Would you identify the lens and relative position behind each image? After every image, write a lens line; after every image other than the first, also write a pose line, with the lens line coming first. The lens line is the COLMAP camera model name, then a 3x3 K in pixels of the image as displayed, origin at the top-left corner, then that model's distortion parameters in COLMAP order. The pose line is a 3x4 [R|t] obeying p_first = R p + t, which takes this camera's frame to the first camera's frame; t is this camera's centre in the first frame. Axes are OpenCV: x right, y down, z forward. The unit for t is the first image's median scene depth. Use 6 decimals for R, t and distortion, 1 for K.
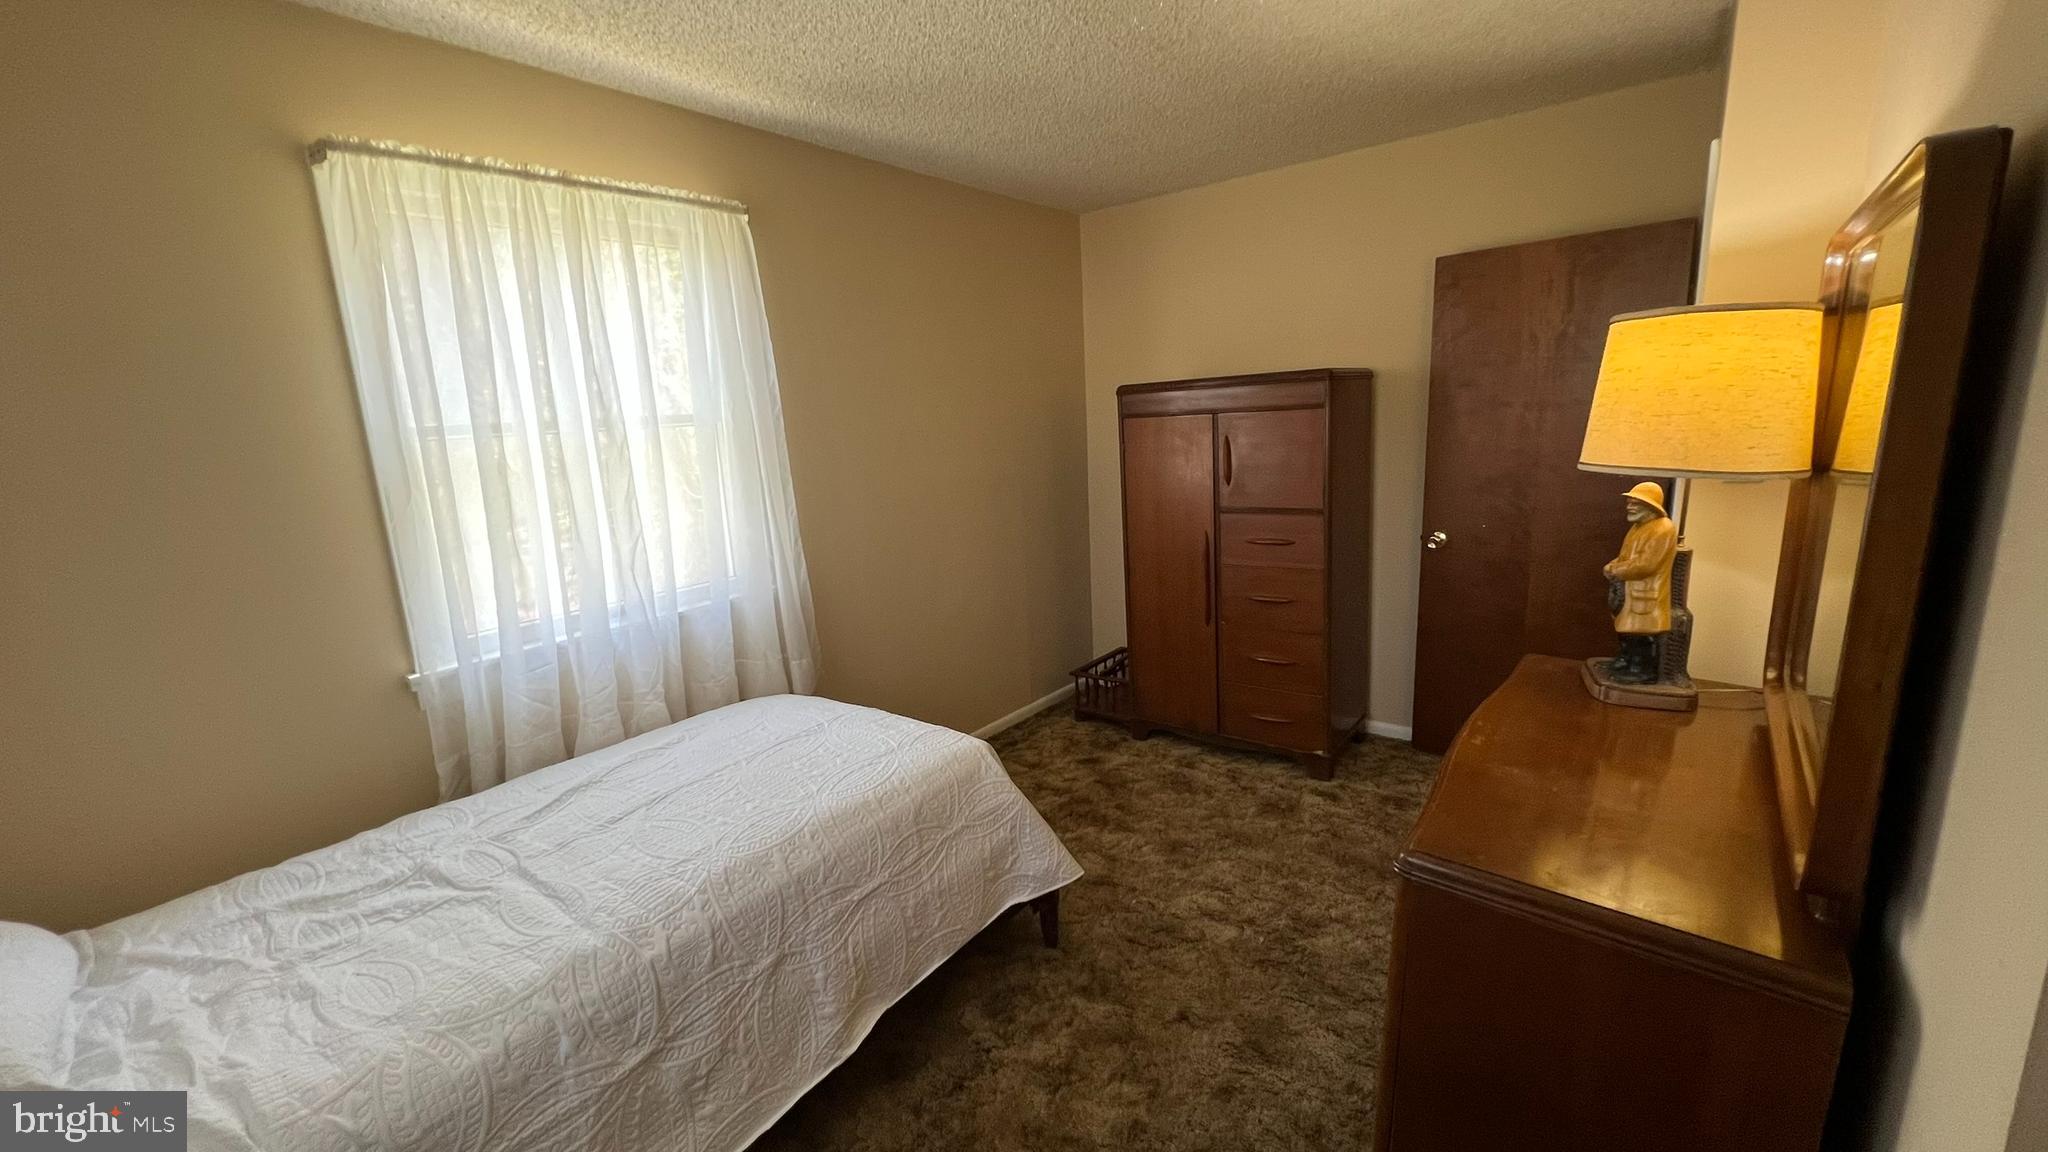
lens RADIAL K [[821.8, 0, 1021.4], [0, 821.8, 580.1], [0, 0, 1]] dist [-0.000134, -0.000372]
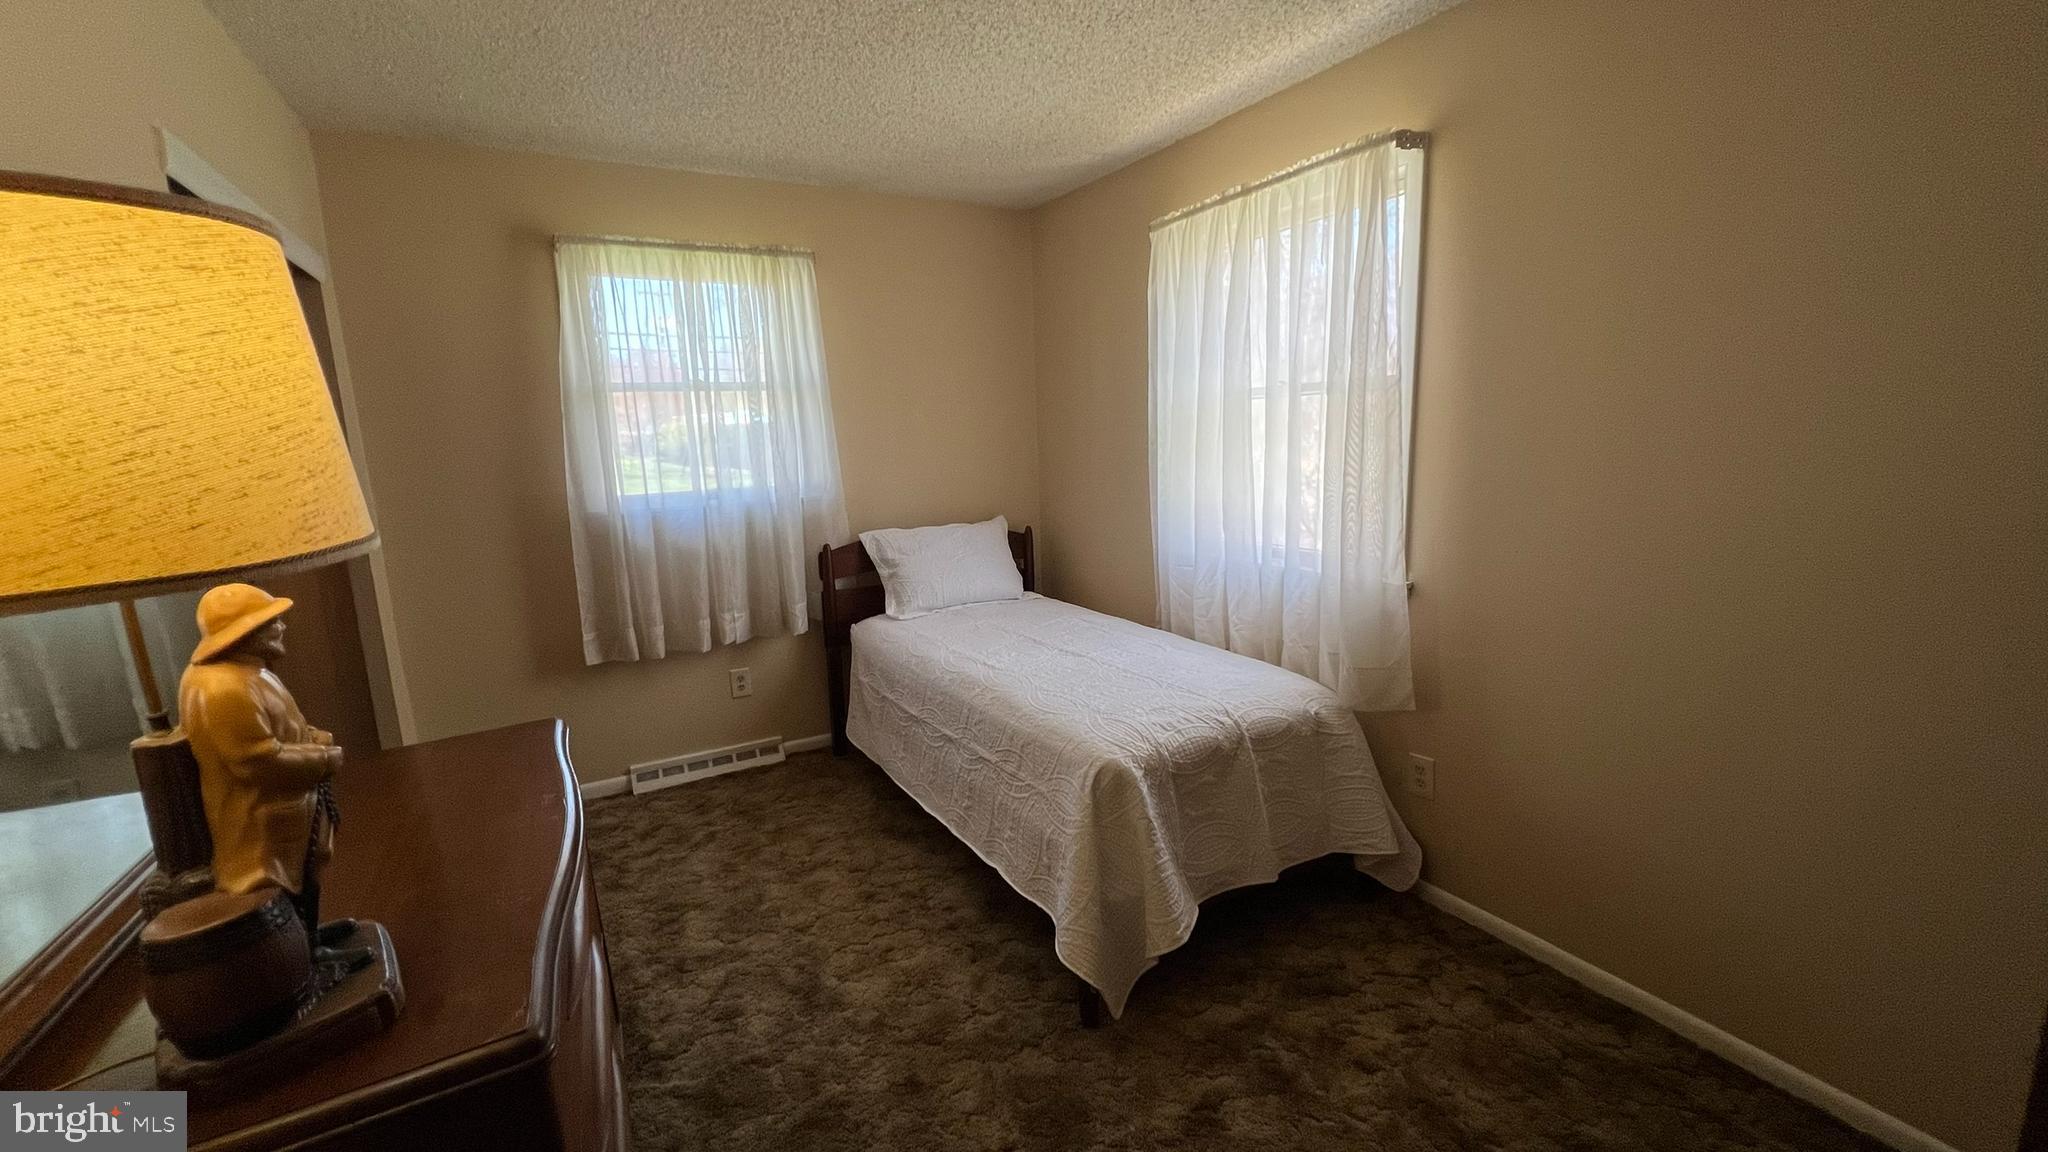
lens RADIAL K [[821.8, 0, 1022.7], [0, 821.8, 571.6], [0, 0, 1]] dist [-0.000134, -0.000372]
pose [[-0.368948, 0.232507, -0.899899, 0.514568], [-0.126438, 0.946650, 0.296424, -0.175608], [0.920810, 0.223147, -0.319867, 0.783038]]
